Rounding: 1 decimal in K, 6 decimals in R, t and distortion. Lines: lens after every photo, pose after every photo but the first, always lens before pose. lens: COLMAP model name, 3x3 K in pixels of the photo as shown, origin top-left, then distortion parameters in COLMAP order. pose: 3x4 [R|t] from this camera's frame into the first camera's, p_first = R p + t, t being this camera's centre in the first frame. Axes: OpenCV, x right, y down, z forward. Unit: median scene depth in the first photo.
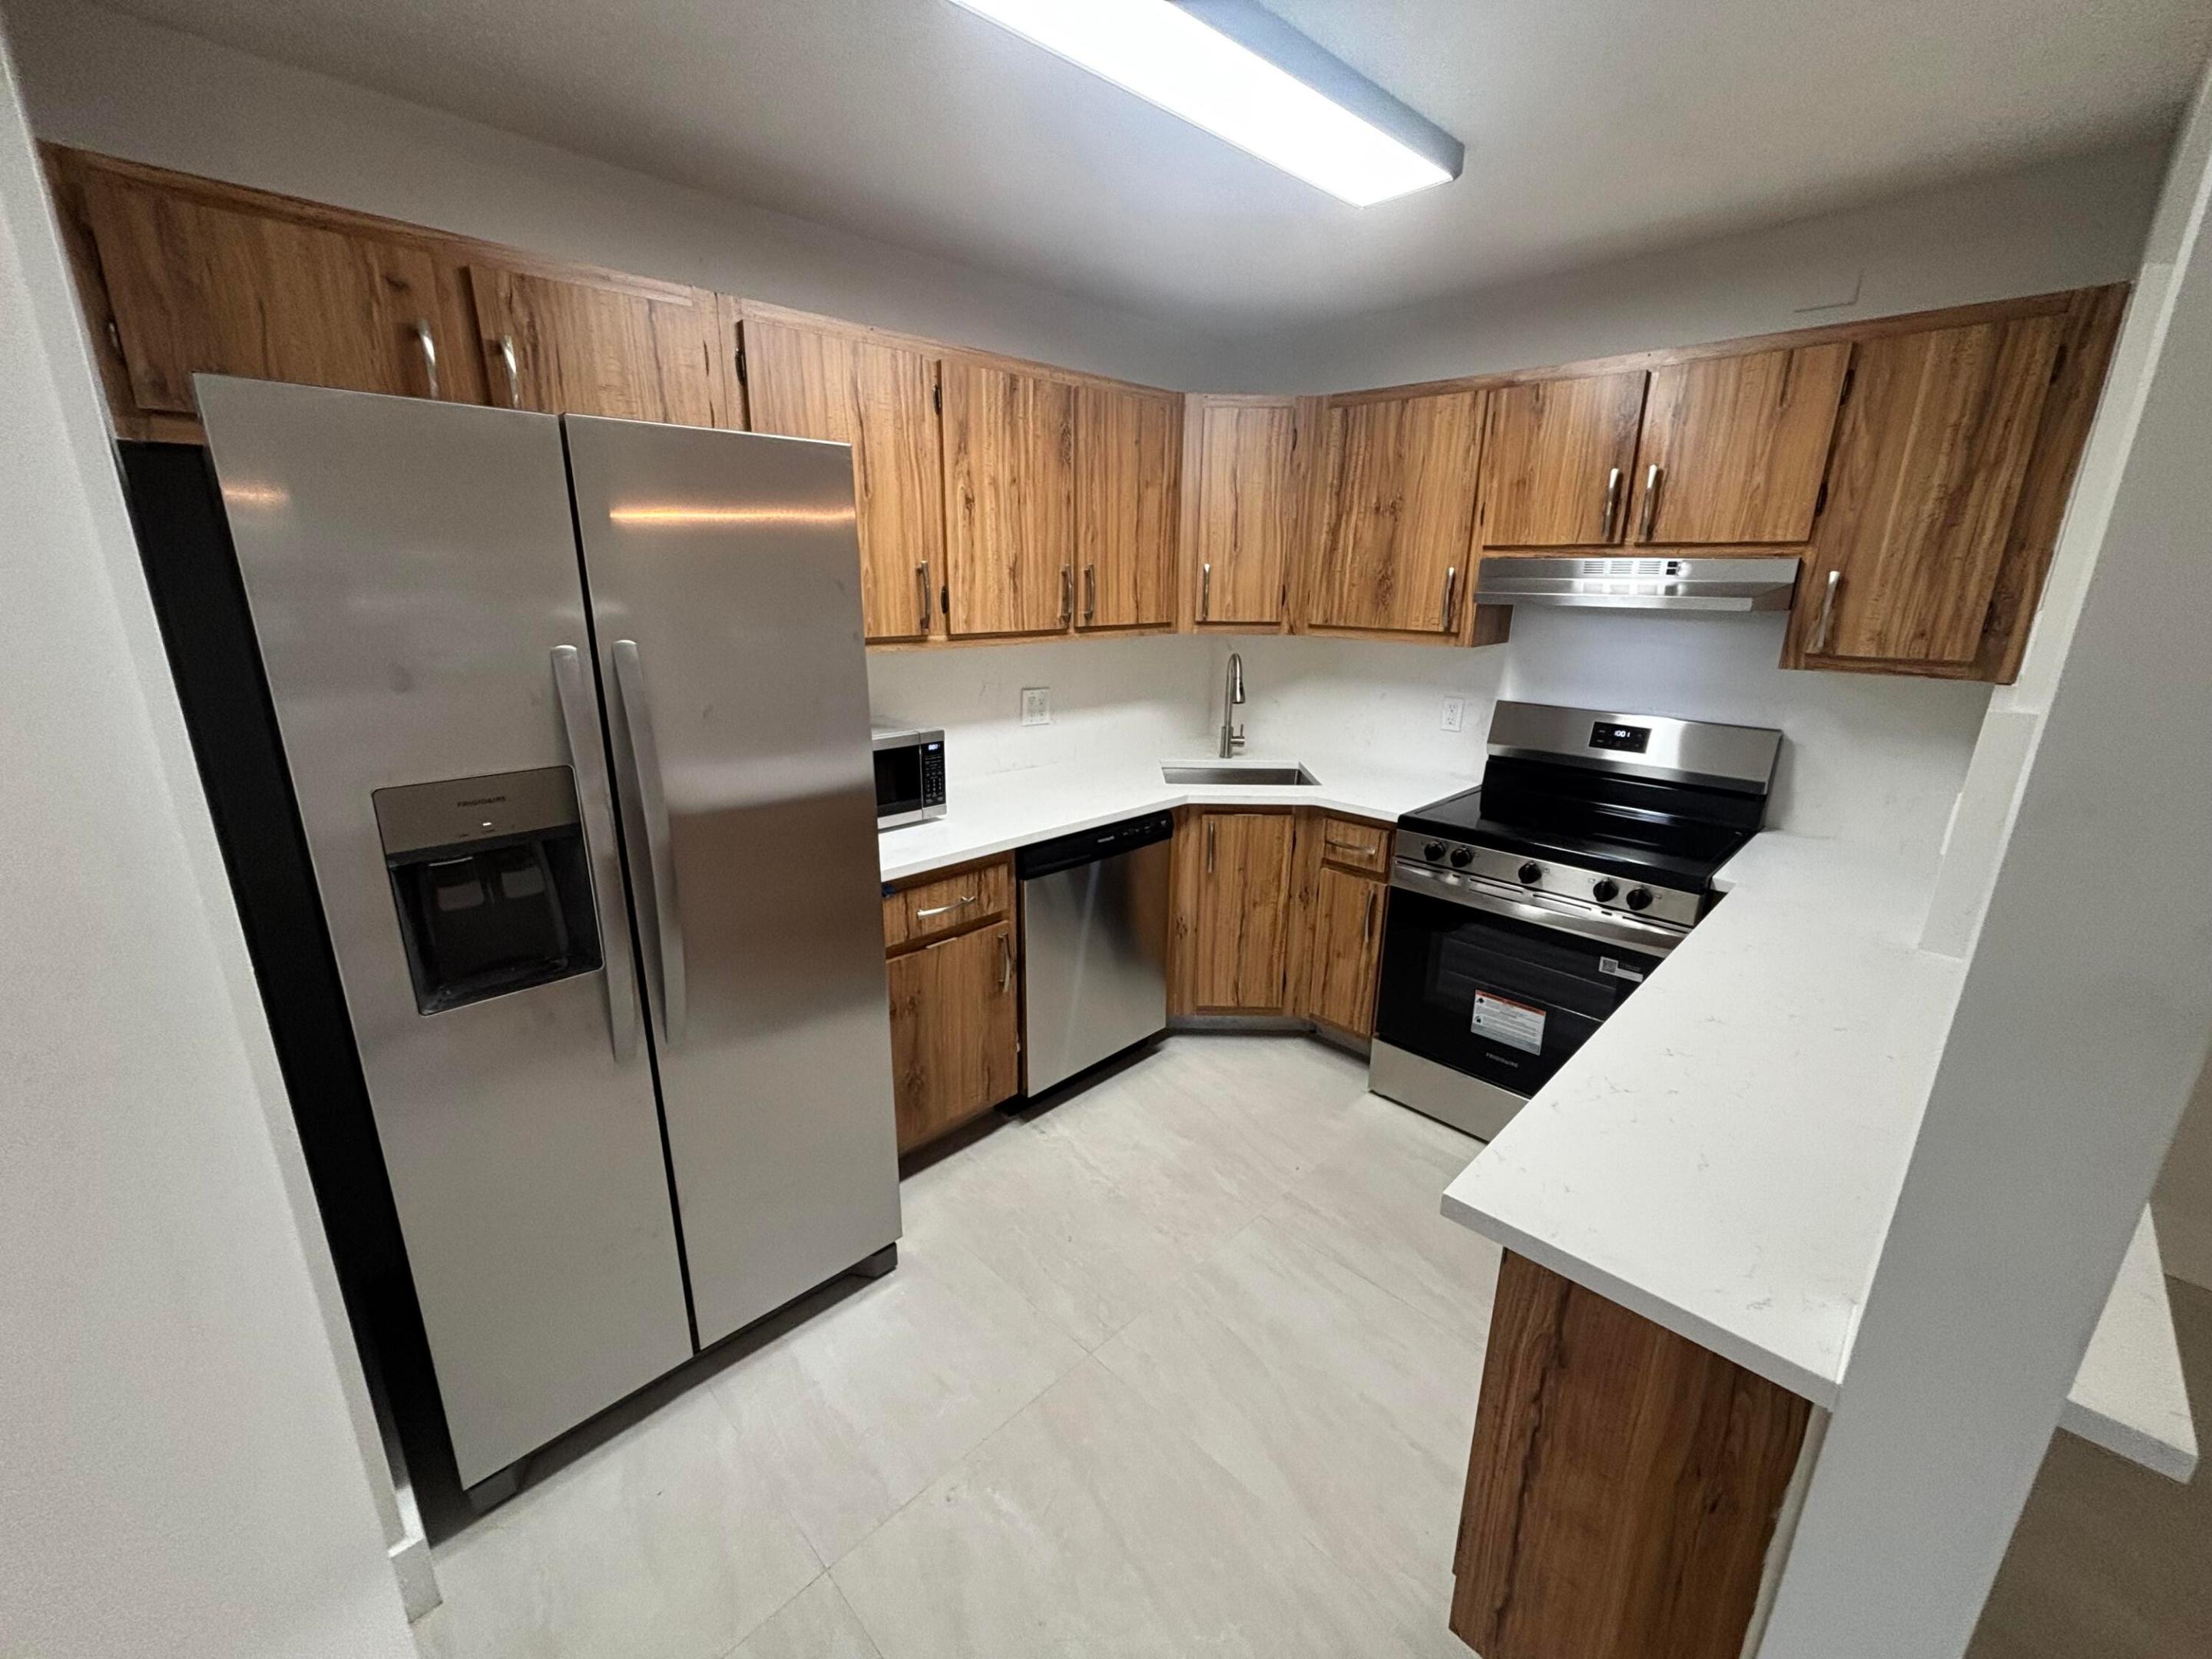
lens RADIAL K [[891.4, 0, 1102.6], [0, 891.4, 828.9], [0, 0, 1]] dist [0.011234, -0.007128]
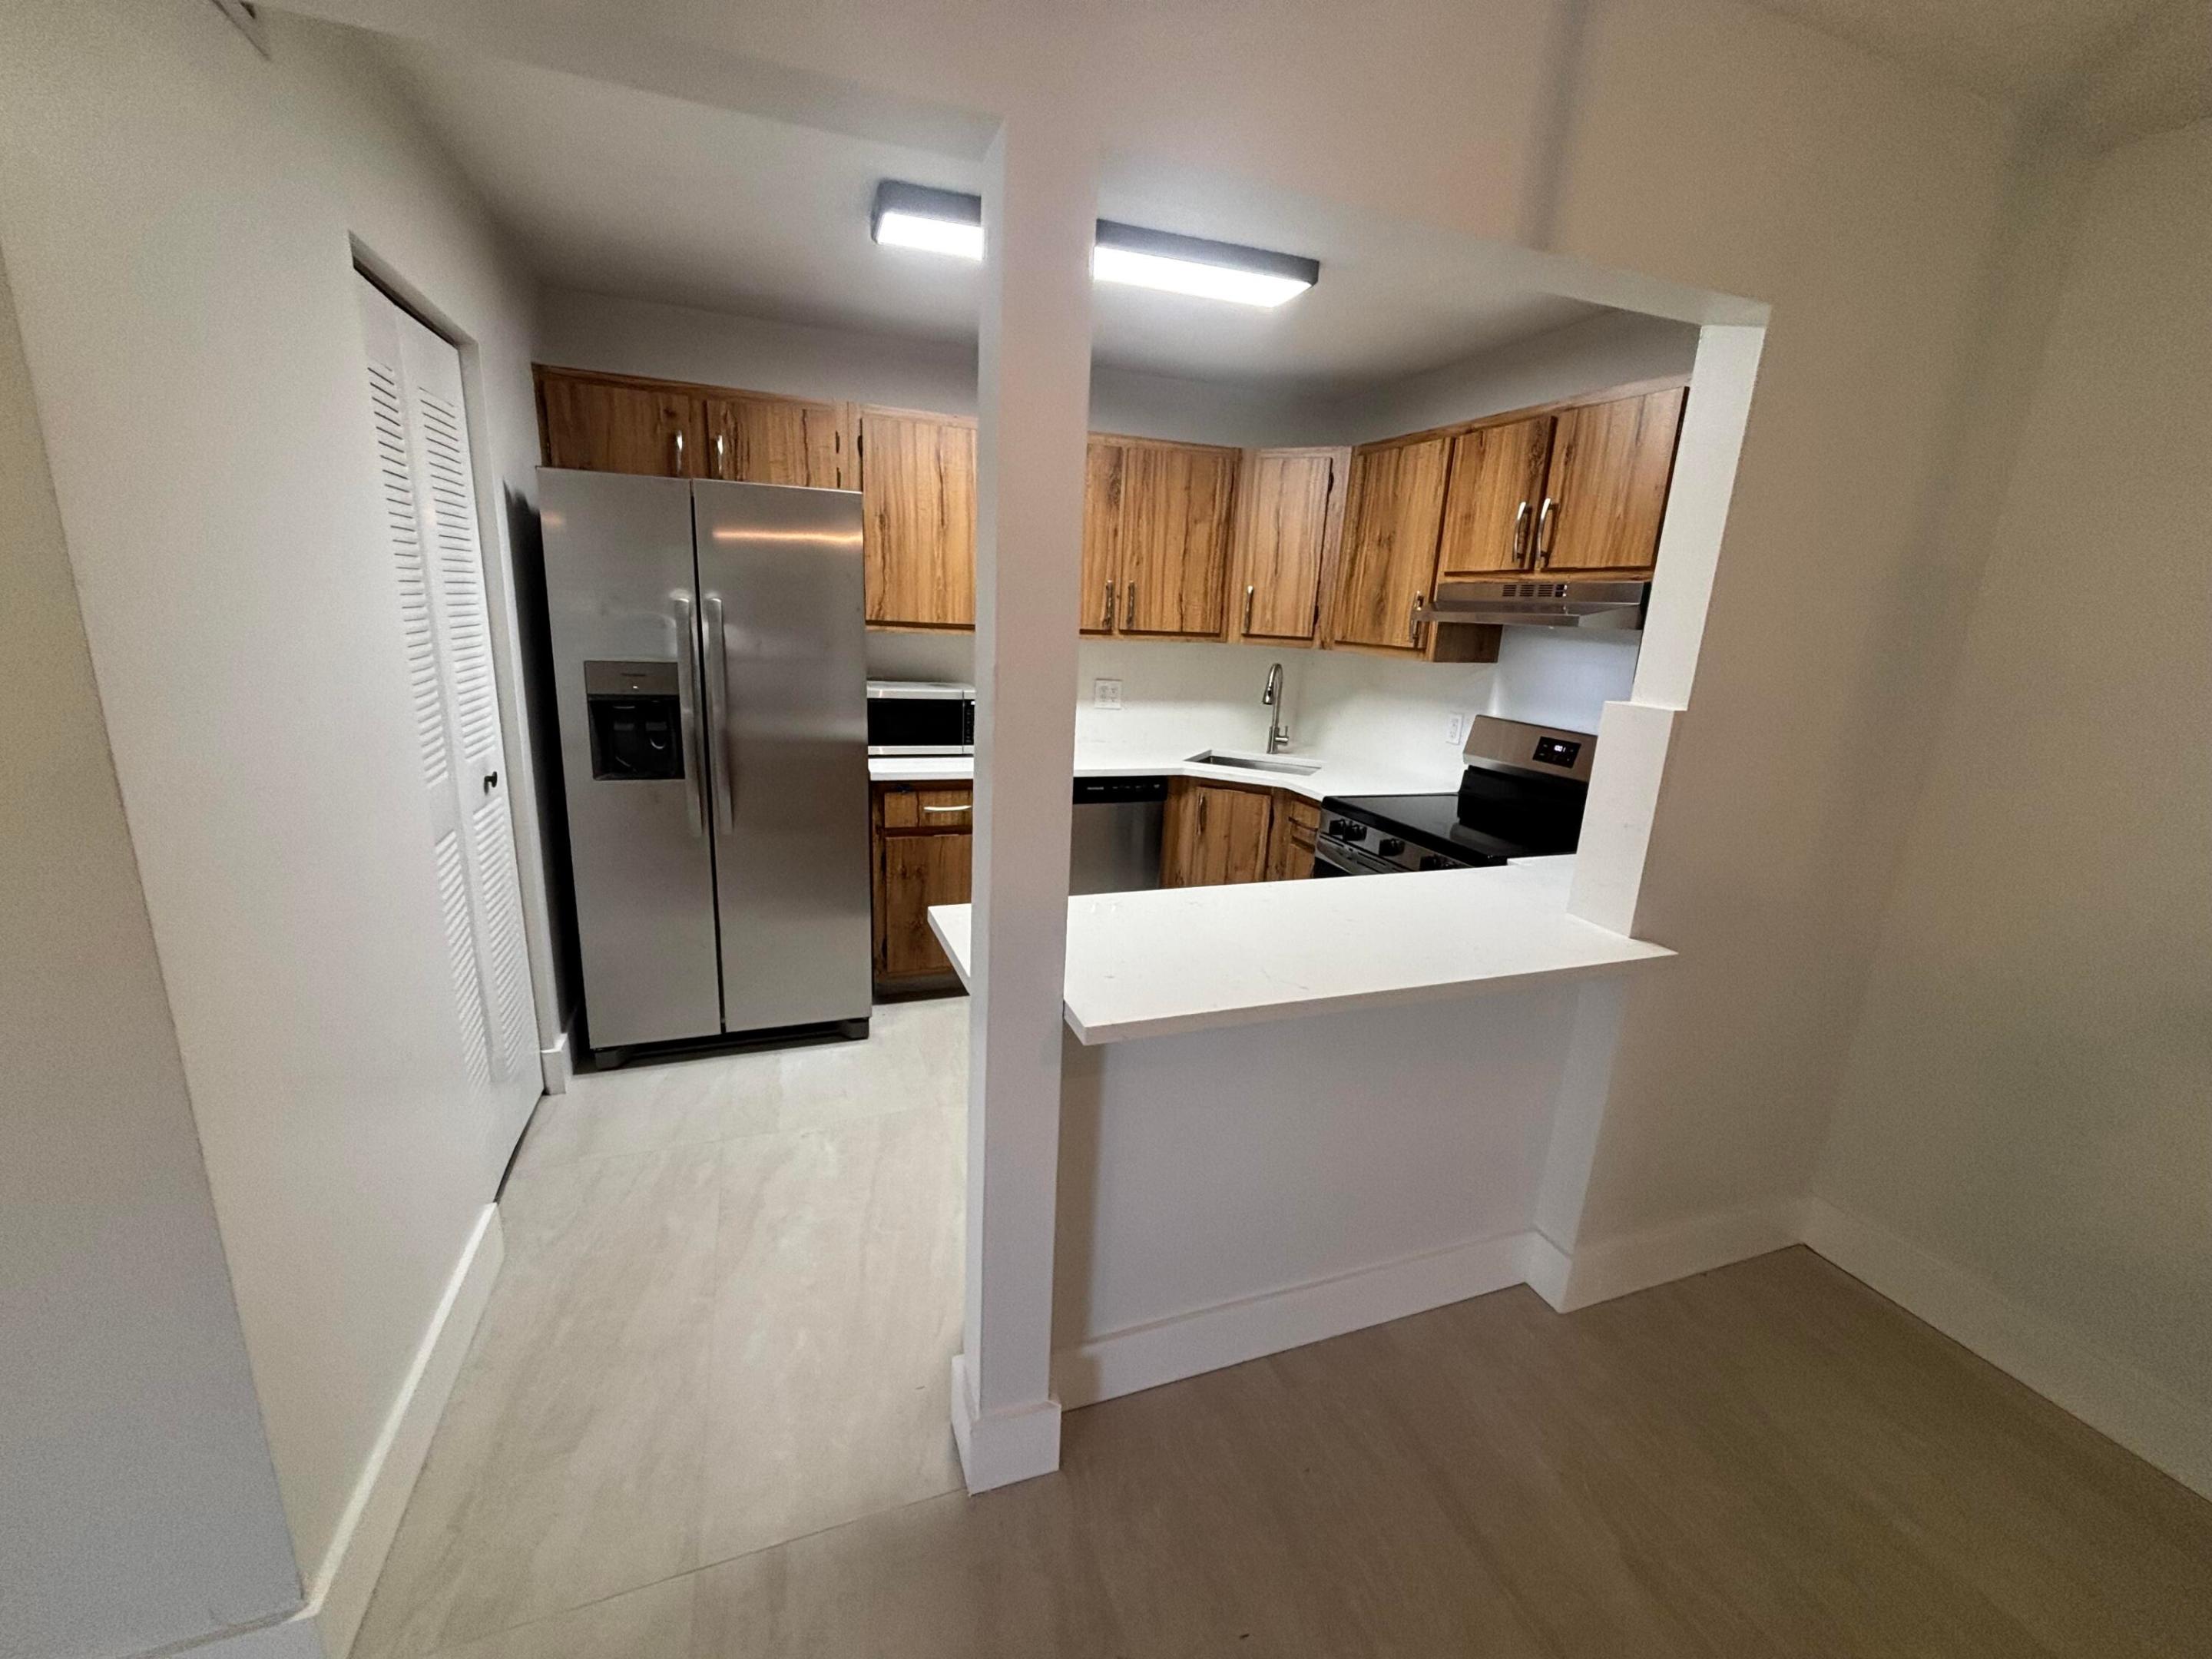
lens RADIAL K [[897.5, 0, 1100.4], [0, 897.5, 829.5], [0, 0, 1]] dist [0.004591, -0.000161]
pose [[0.909585, 0.130467, -0.394504, 0.506059], [-0.149536, 0.988595, -0.017836, 0.088048], [0.387678, 0.075216, 0.918721, -0.184110]]
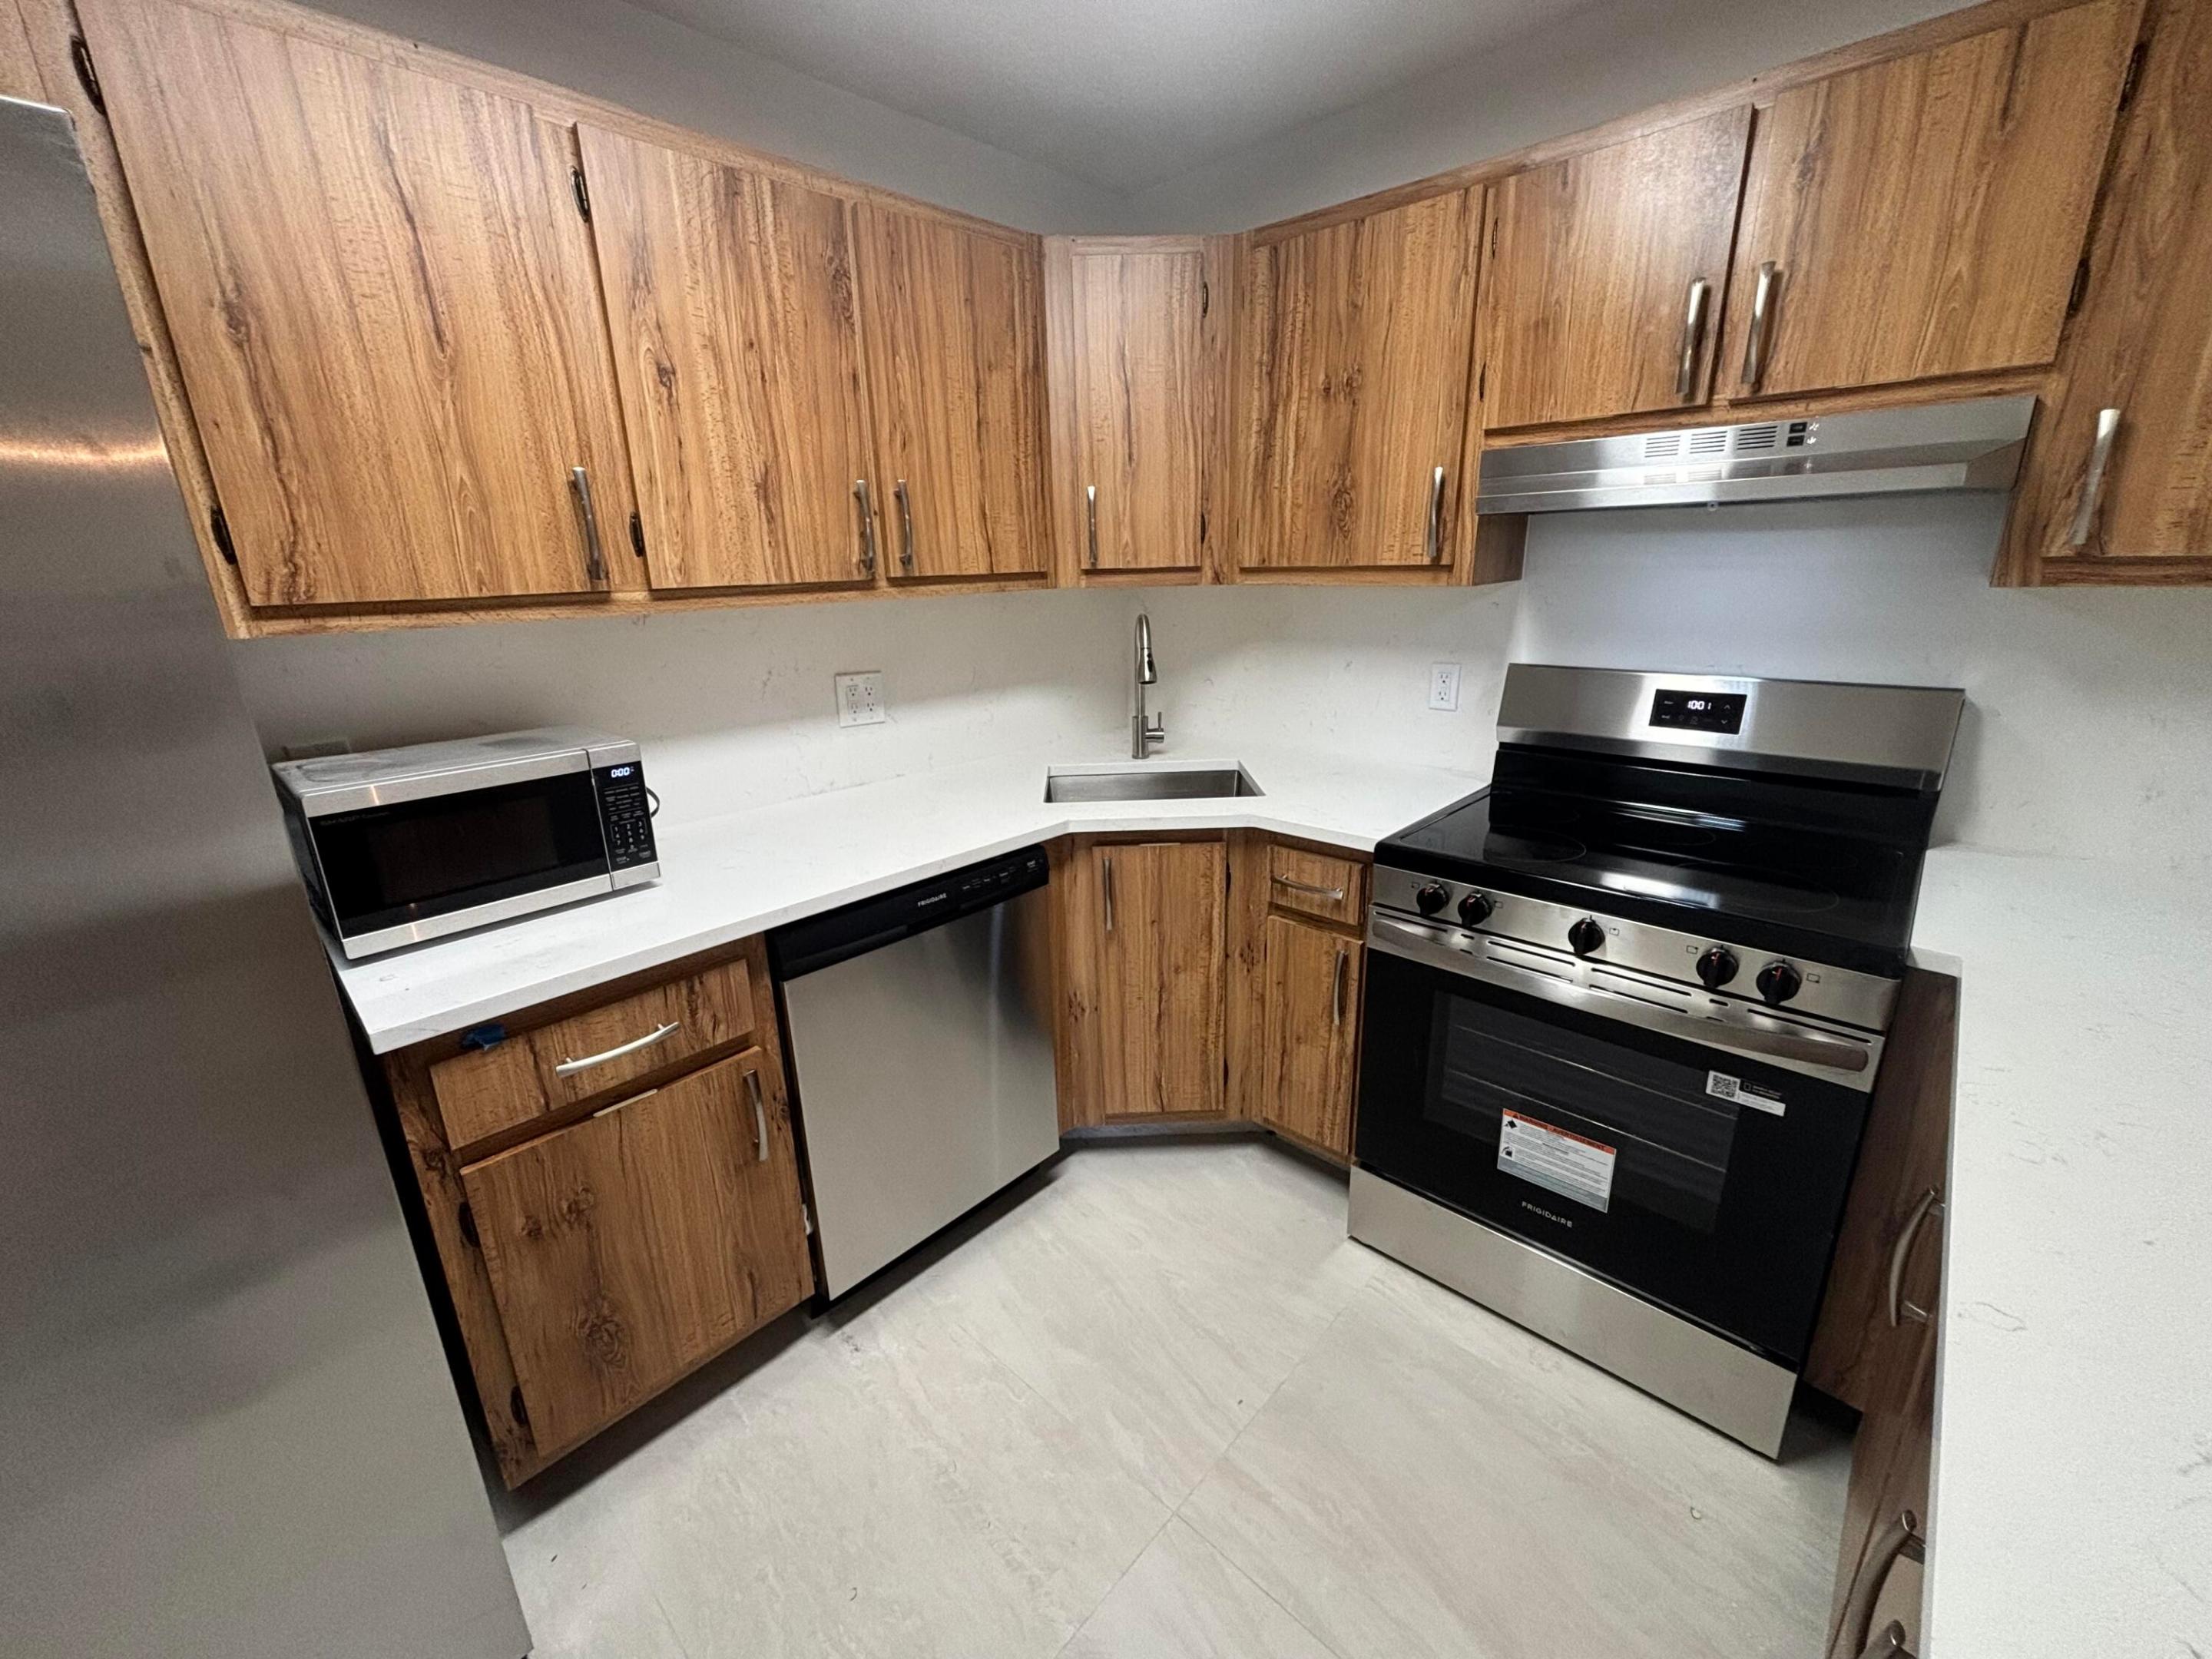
lens RADIAL K [[886.5, 0, 1102.9], [0, 886.5, 825.0], [0, 0, 1]] dist [0.001313, -0.000249]
pose [[0.998822, -0.044244, 0.019904, 0.112453], [0.044026, 0.998967, 0.011232, -0.042231], [-0.020381, -0.010343, 0.999739, 0.333525]]
